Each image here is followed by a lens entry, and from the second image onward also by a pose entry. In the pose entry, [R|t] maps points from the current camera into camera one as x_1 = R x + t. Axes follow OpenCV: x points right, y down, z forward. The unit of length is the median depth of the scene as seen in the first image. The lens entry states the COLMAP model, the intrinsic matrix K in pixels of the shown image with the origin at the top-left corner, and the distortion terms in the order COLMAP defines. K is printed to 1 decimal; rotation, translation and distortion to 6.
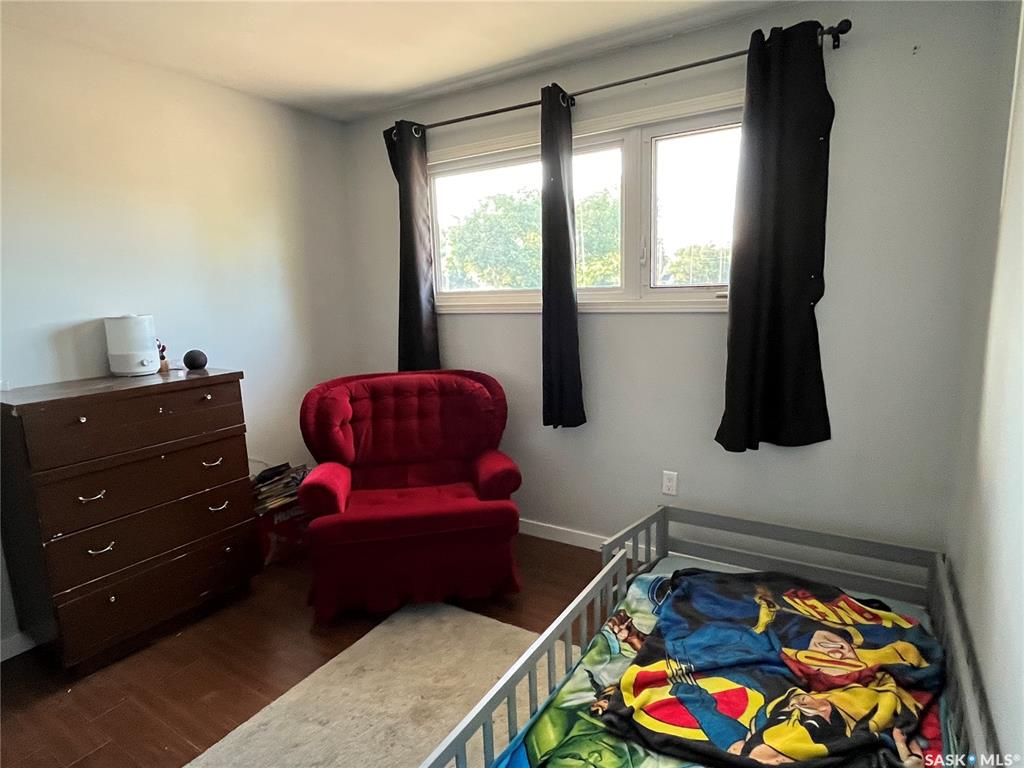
lens RADIAL K [[575.4, 0, 512.0], [0, 575.4, 384.0], [0, 0, 1]] dist [-0.006321, -0.001404]
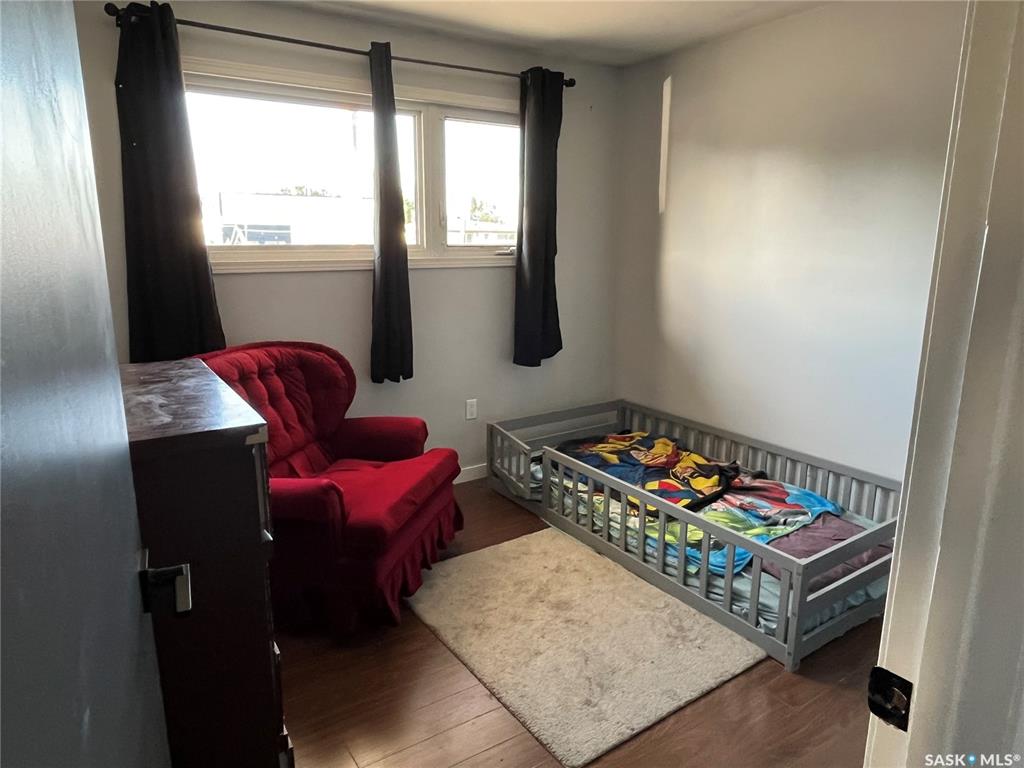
lens RADIAL K [[647.0, 0, 512.0], [0, 647.0, 384.0], [0, 0, 1]] dist [-0.003838, -0.000764]
pose [[0.405810, -0.166884, 0.898592, -1.104810], [0.135345, 0.983321, 0.121497, -0.042083], [-0.903880, 0.072316, 0.421629, 0.414585]]
